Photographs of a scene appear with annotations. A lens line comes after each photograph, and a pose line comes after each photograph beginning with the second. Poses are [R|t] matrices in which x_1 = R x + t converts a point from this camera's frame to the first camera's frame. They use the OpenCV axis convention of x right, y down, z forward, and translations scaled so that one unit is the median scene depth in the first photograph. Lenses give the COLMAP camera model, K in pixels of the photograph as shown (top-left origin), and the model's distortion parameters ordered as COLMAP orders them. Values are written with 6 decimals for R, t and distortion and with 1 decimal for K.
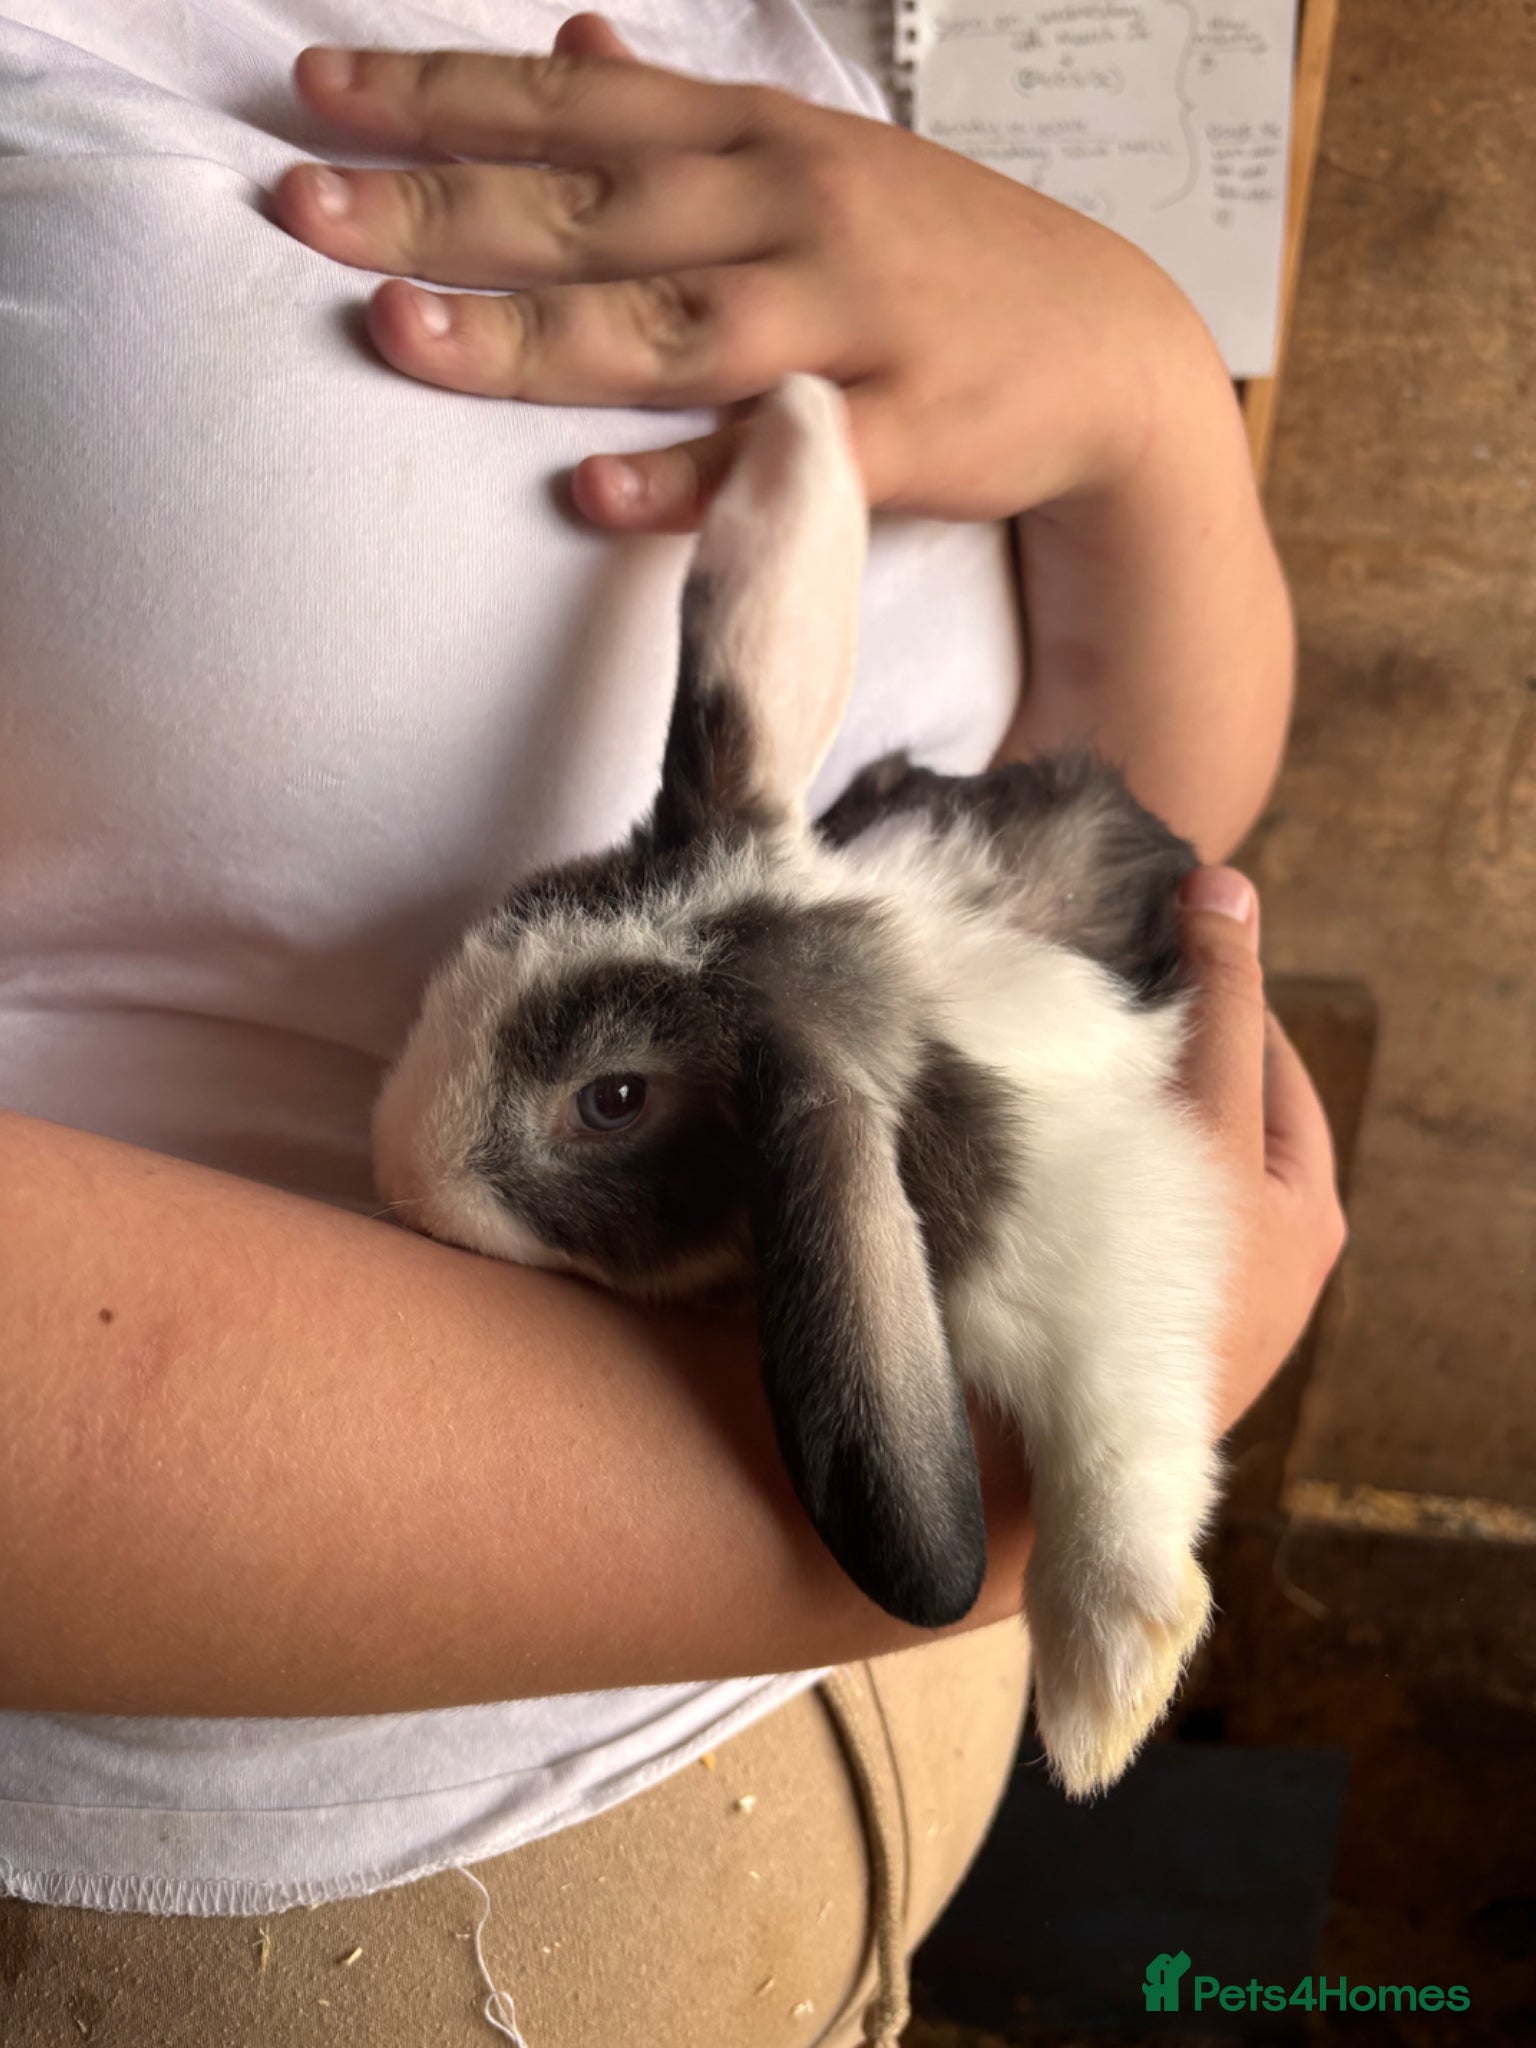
lens RADIAL K [[1564.9, 0, 774.3], [0, 1564.9, 976.4], [0, 0, 1]] dist [-0.003790, -0.015159]
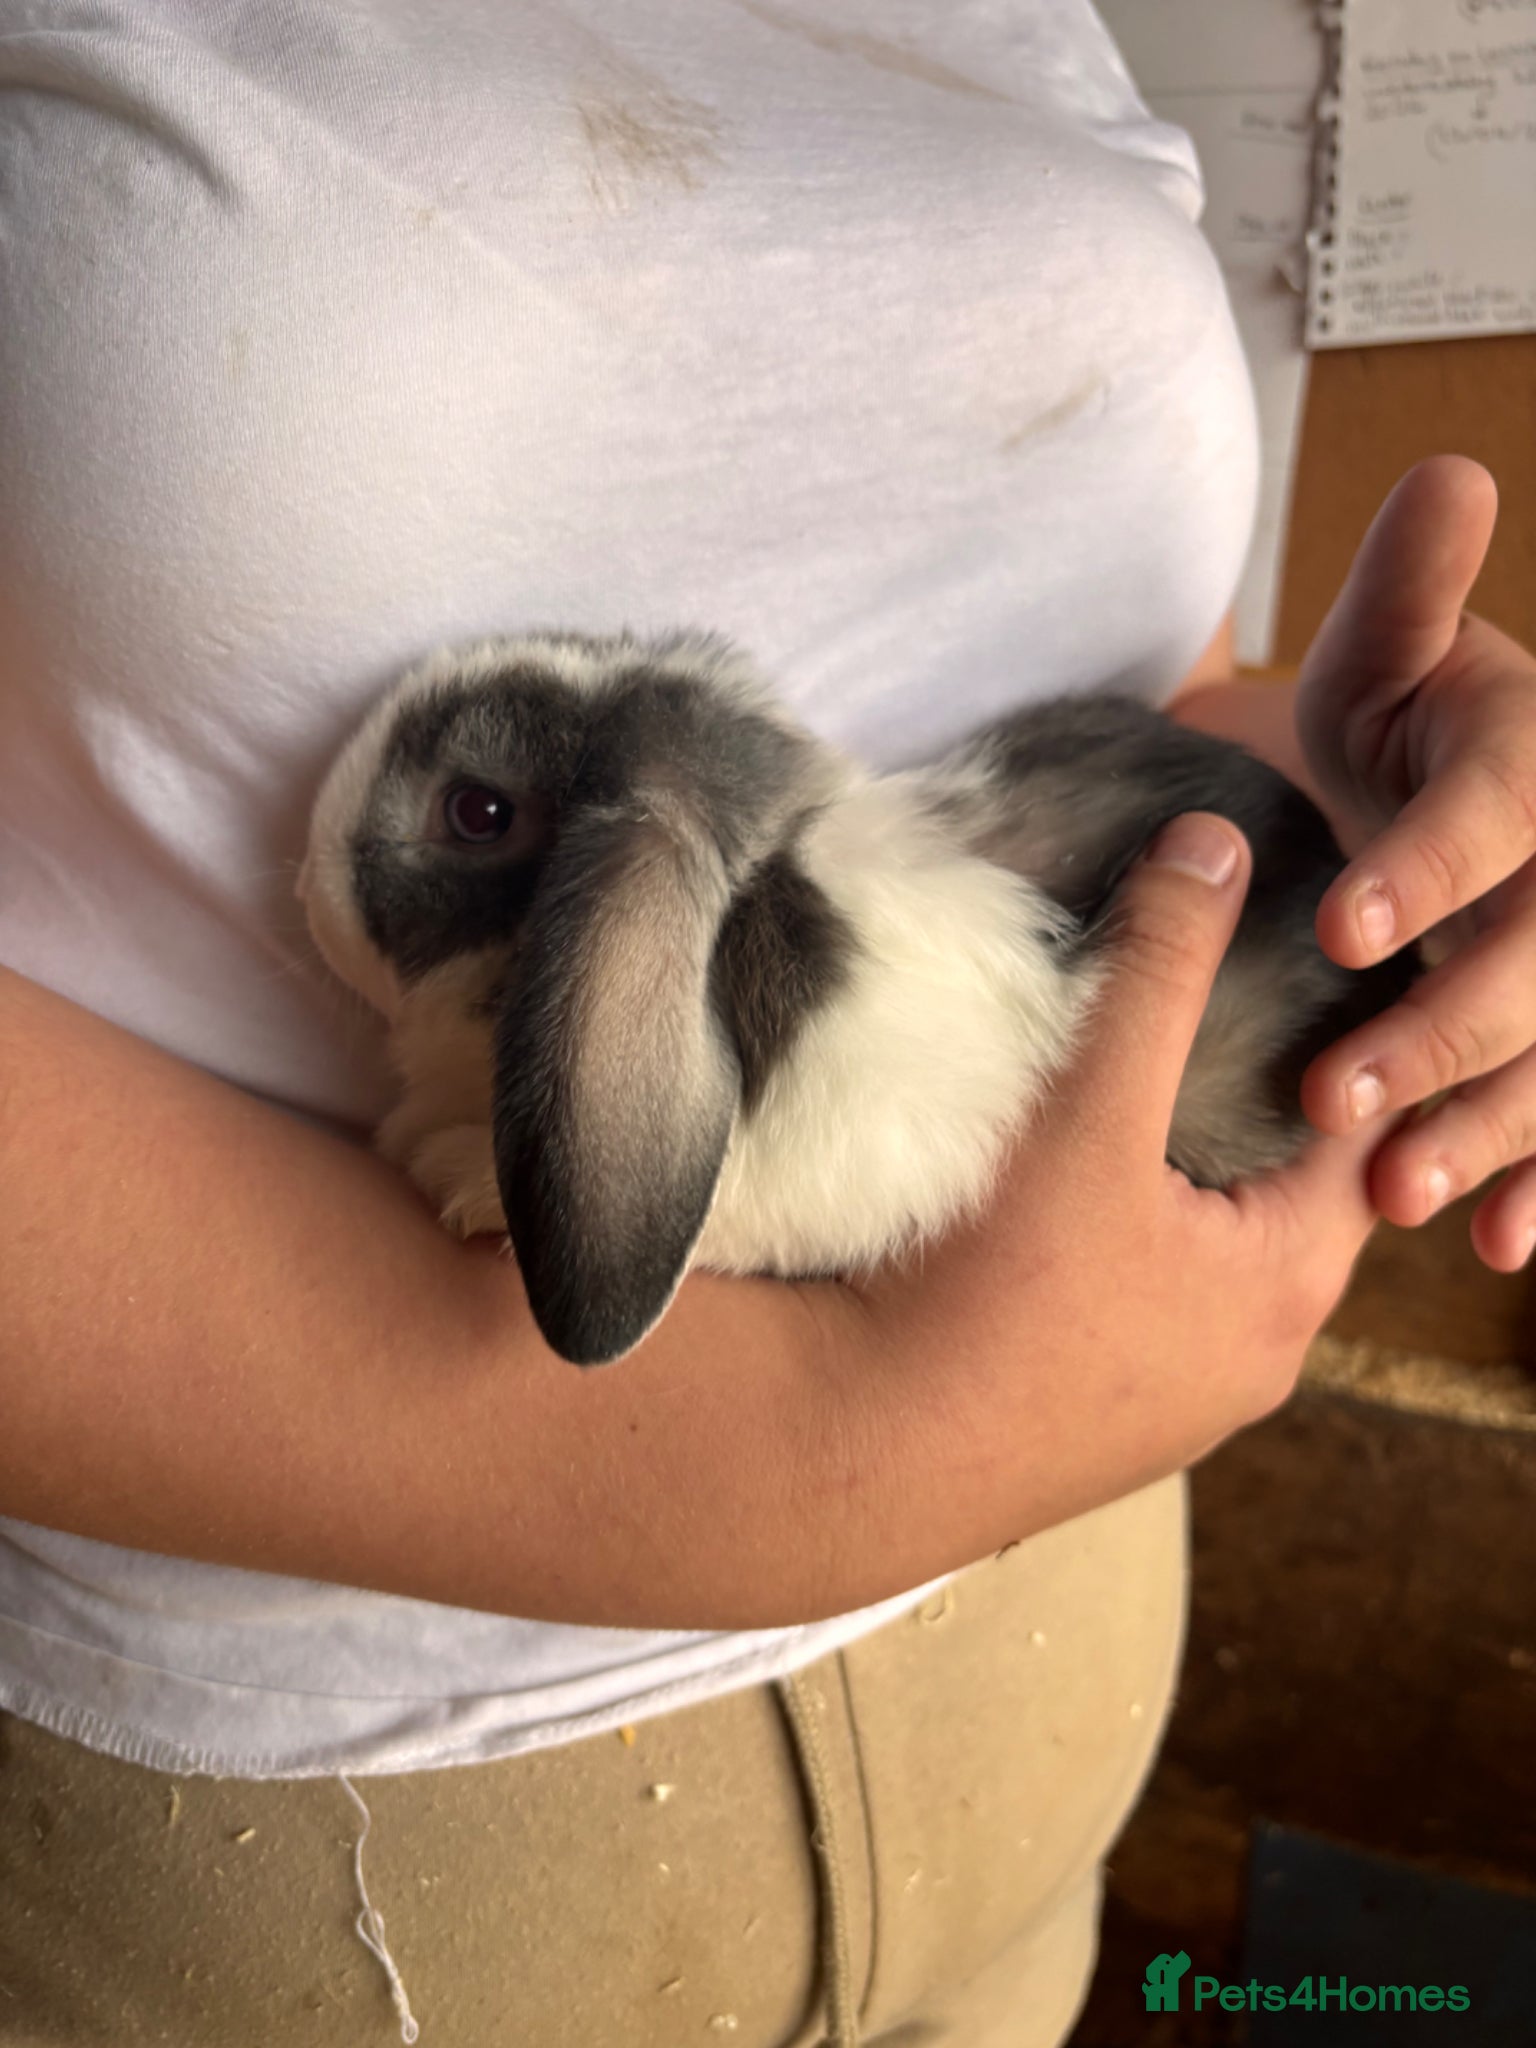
lens RADIAL K [[1564.9, 0, 774.3], [0, 1564.9, 976.4], [0, 0, 1]] dist [-0.003790, -0.015159]
pose [[0.953403, 0.108726, -0.281426, 0.269433], [-0.106938, 0.994028, 0.021754, 0.012549], [0.282110, 0.009354, 0.959336, 0.111686]]
